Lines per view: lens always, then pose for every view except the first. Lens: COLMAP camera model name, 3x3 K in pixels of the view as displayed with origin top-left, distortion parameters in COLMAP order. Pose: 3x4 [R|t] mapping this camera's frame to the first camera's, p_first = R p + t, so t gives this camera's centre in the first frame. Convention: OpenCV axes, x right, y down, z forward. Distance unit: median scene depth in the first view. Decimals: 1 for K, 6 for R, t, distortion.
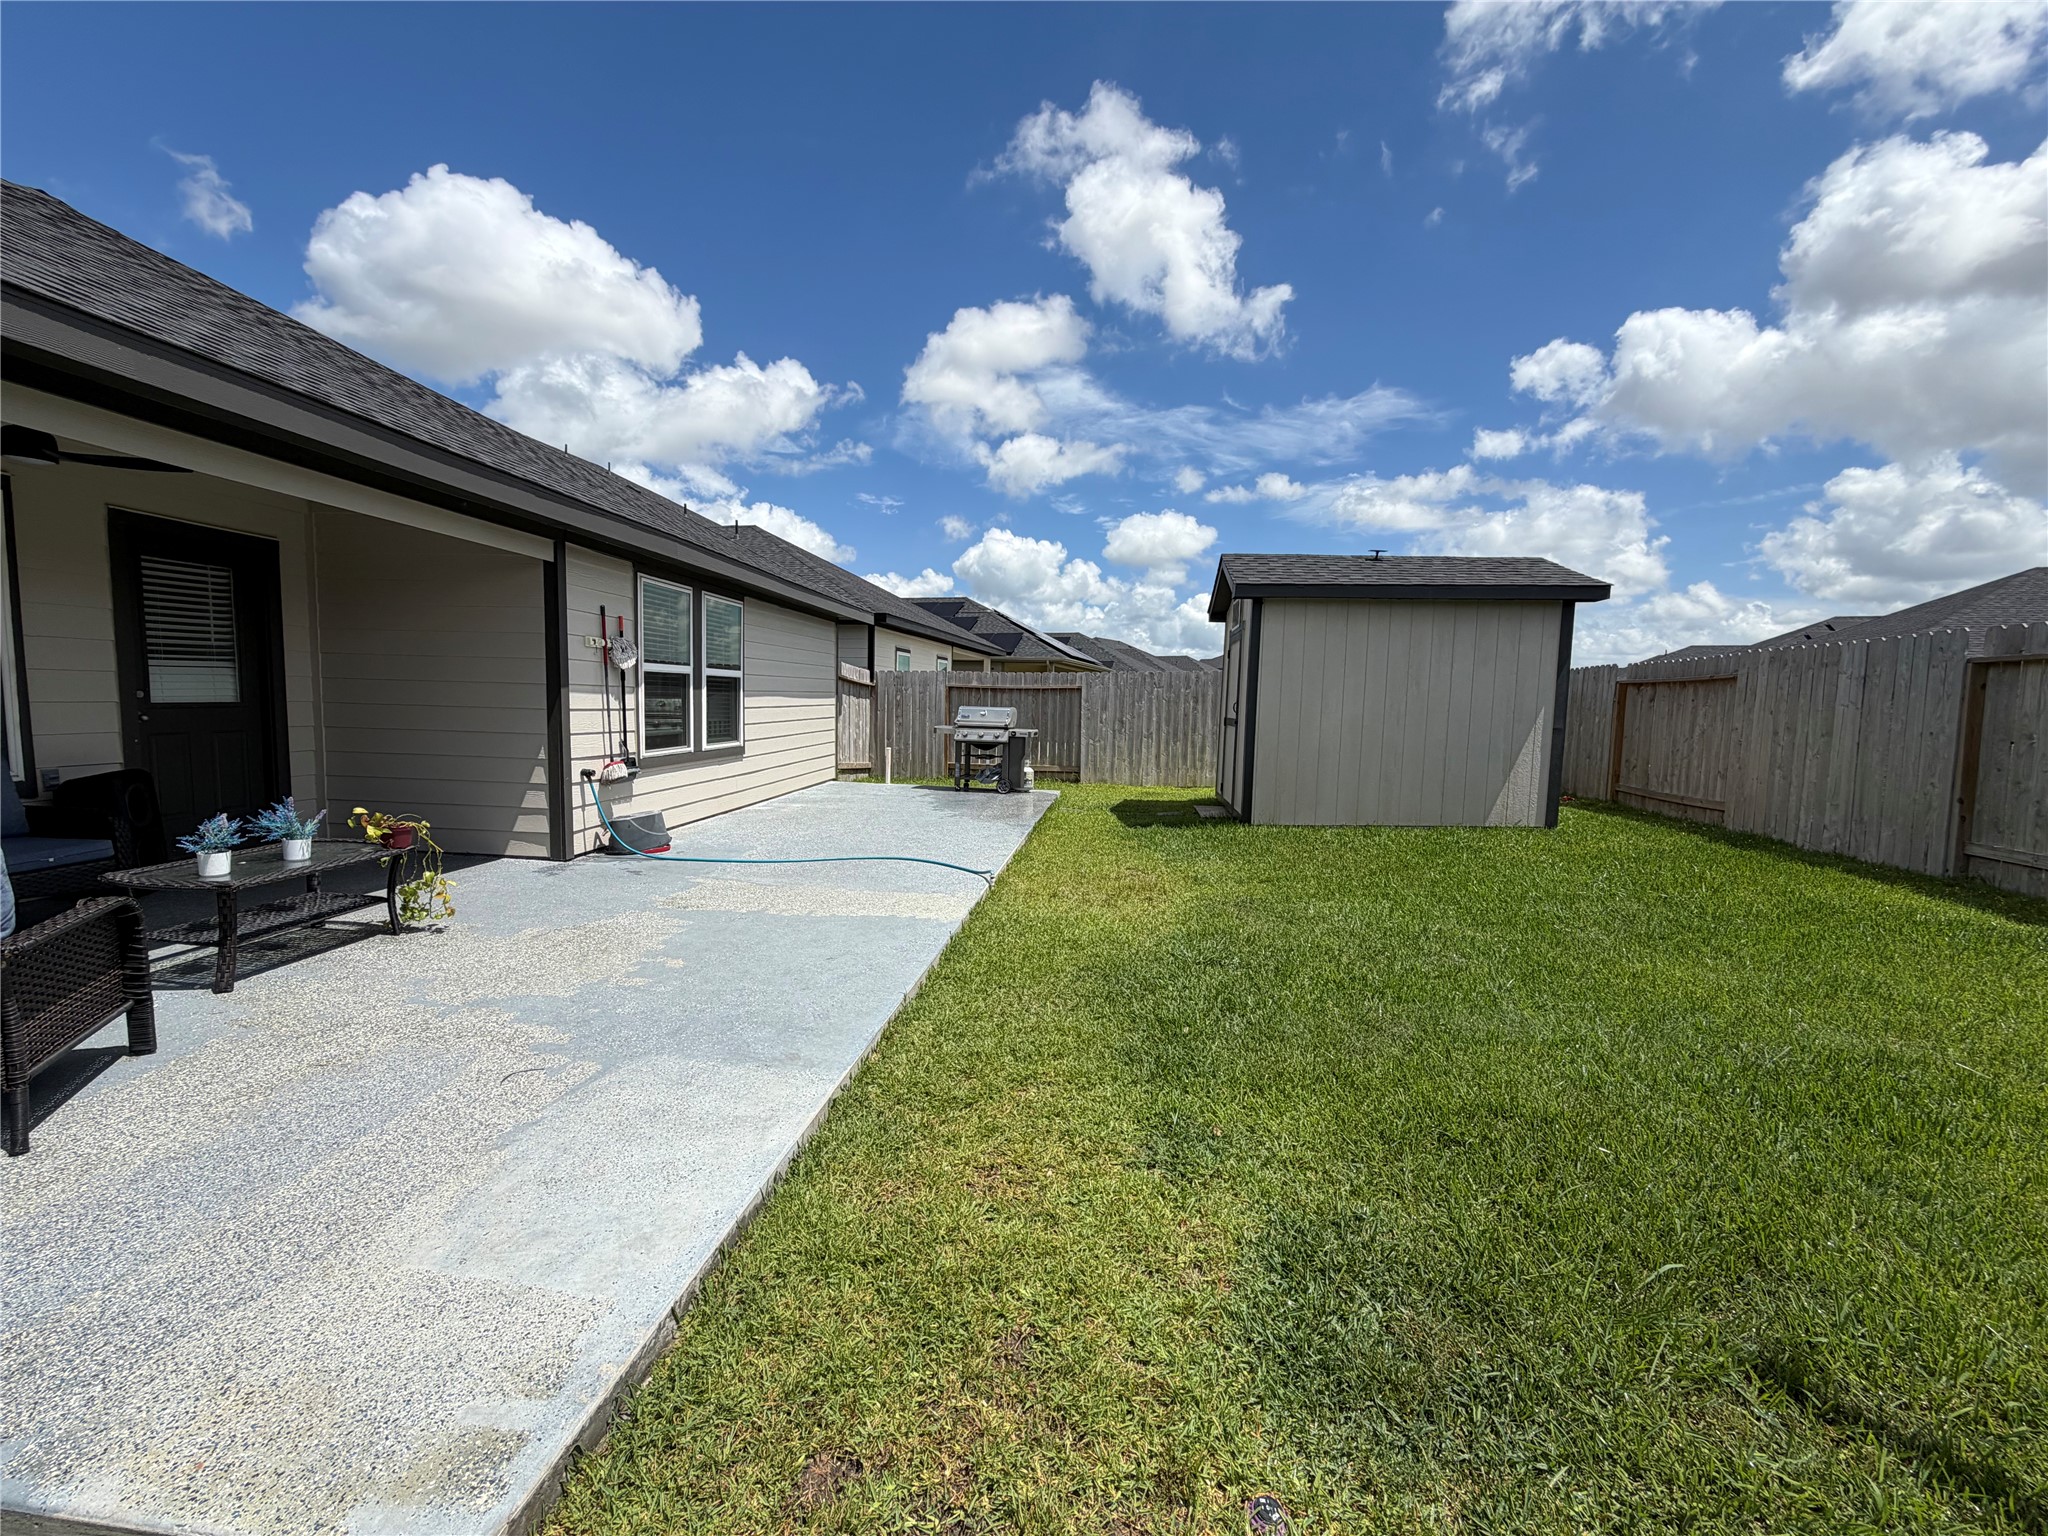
lens RADIAL K [[816.4, 0, 1014.1], [0, 816.4, 763.4], [0, 0, 1]] dist [-0.004086, 0.000811]
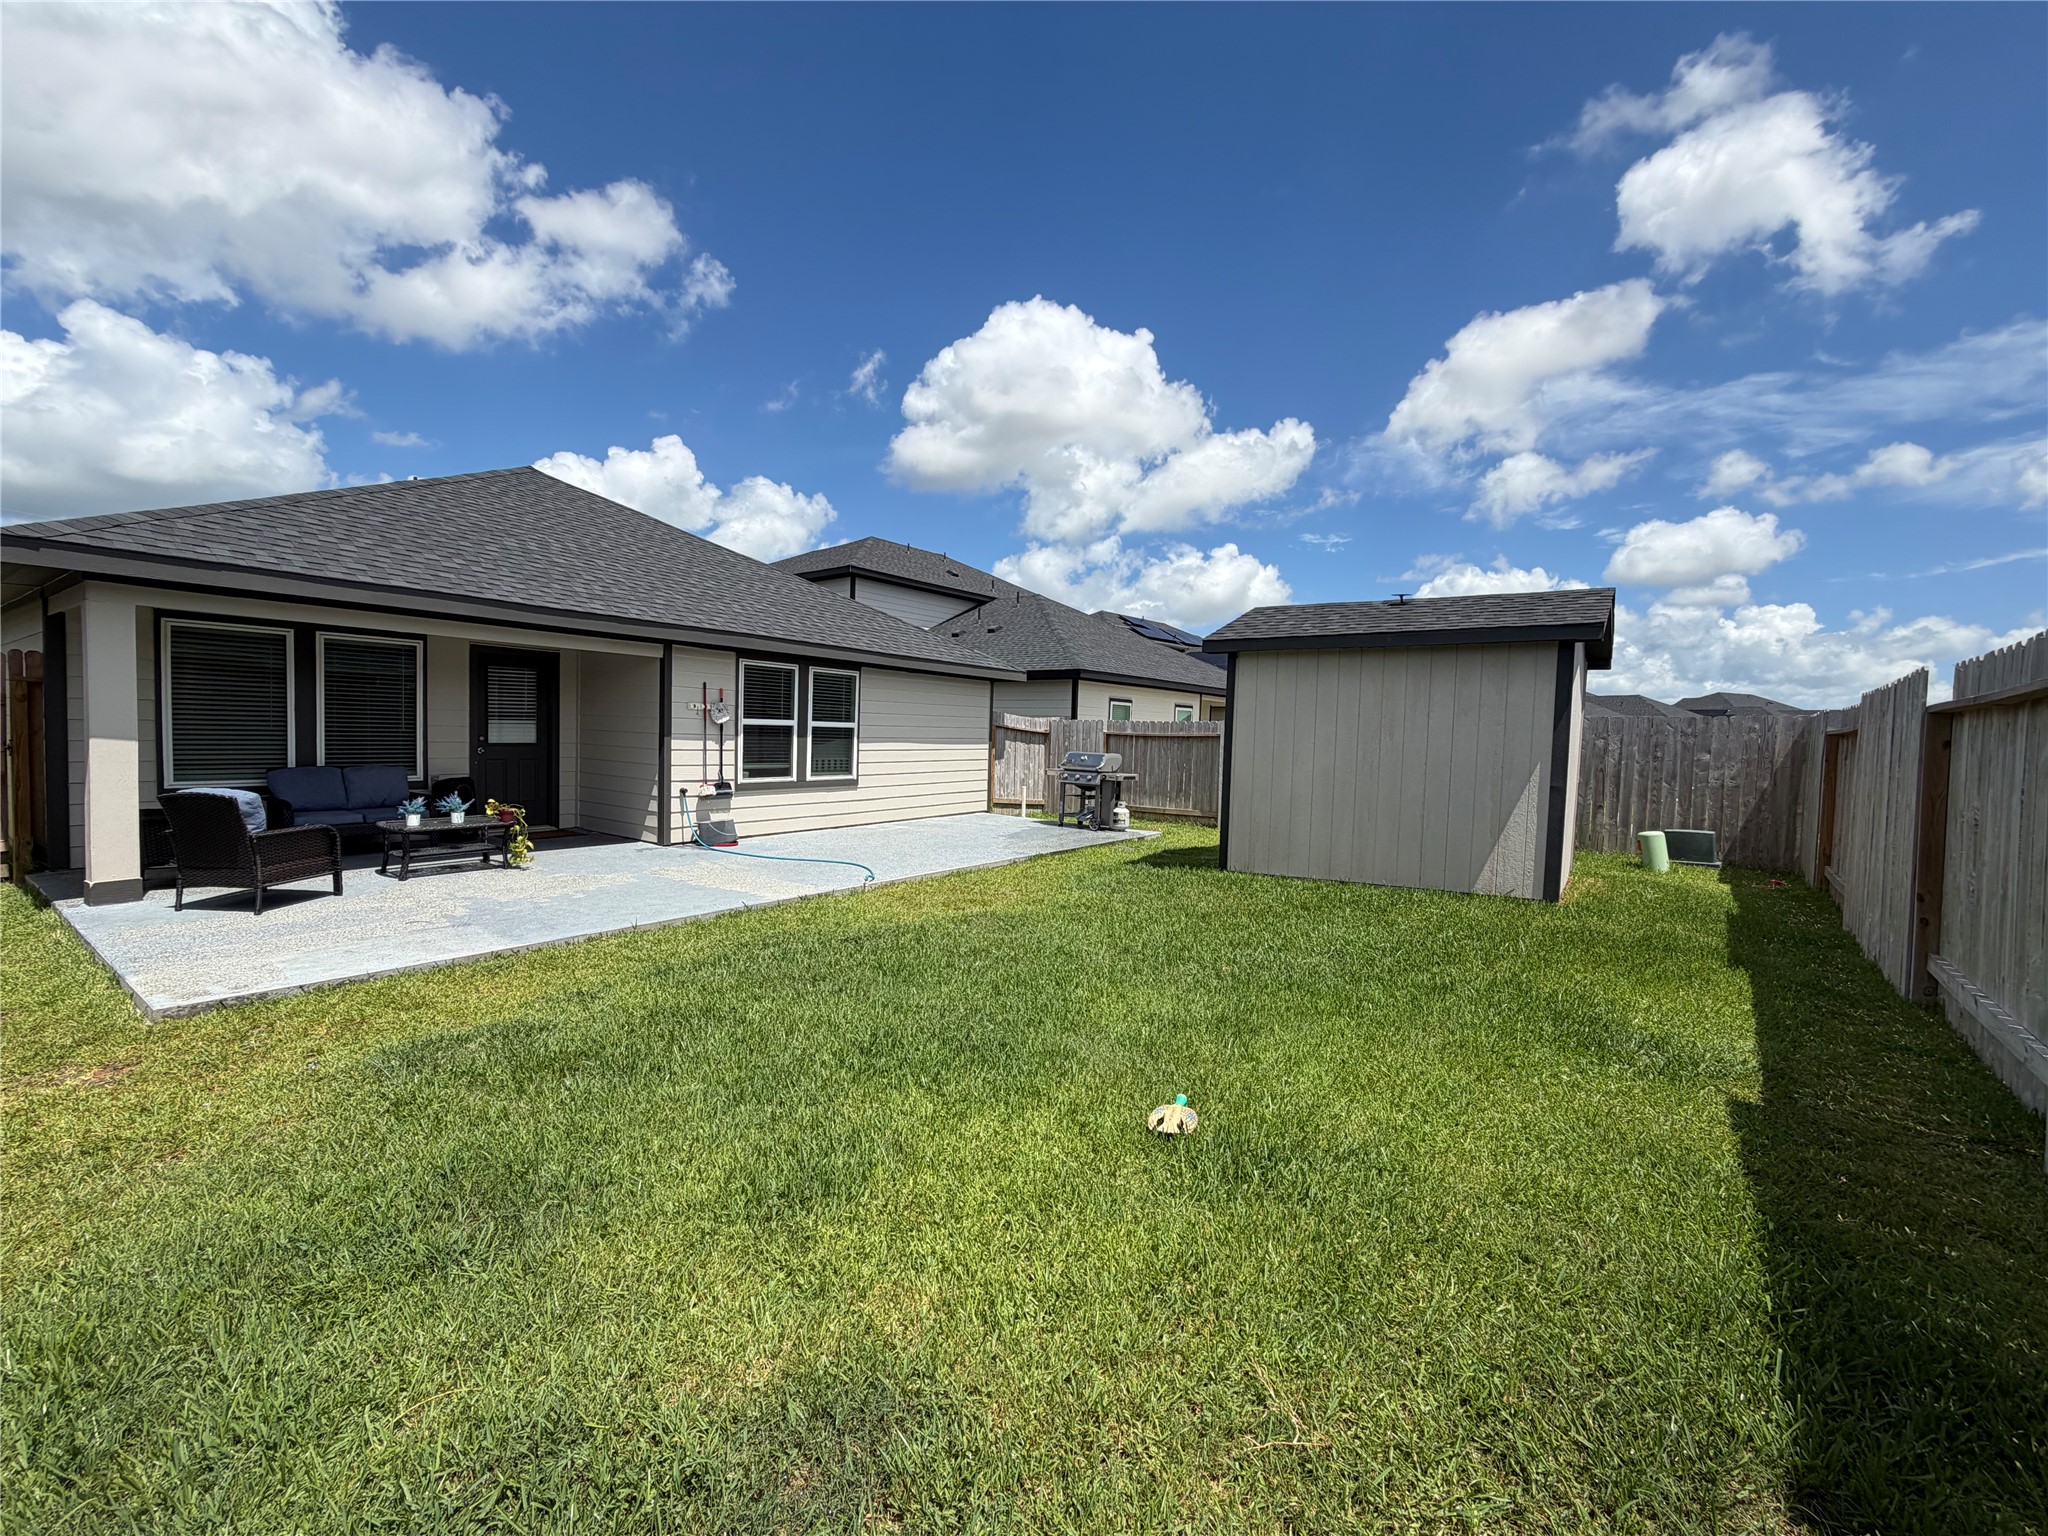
lens RADIAL K [[816.4, 0, 1024.4], [0, 816.4, 763.6], [0, 0, 1]] dist [-0.004086, 0.000811]
pose [[0.873635, 0.021762, -0.486095, 0.720690], [-0.047915, 0.997992, -0.041435, -0.005701], [0.484217, 0.059491, 0.872923, -0.039263]]
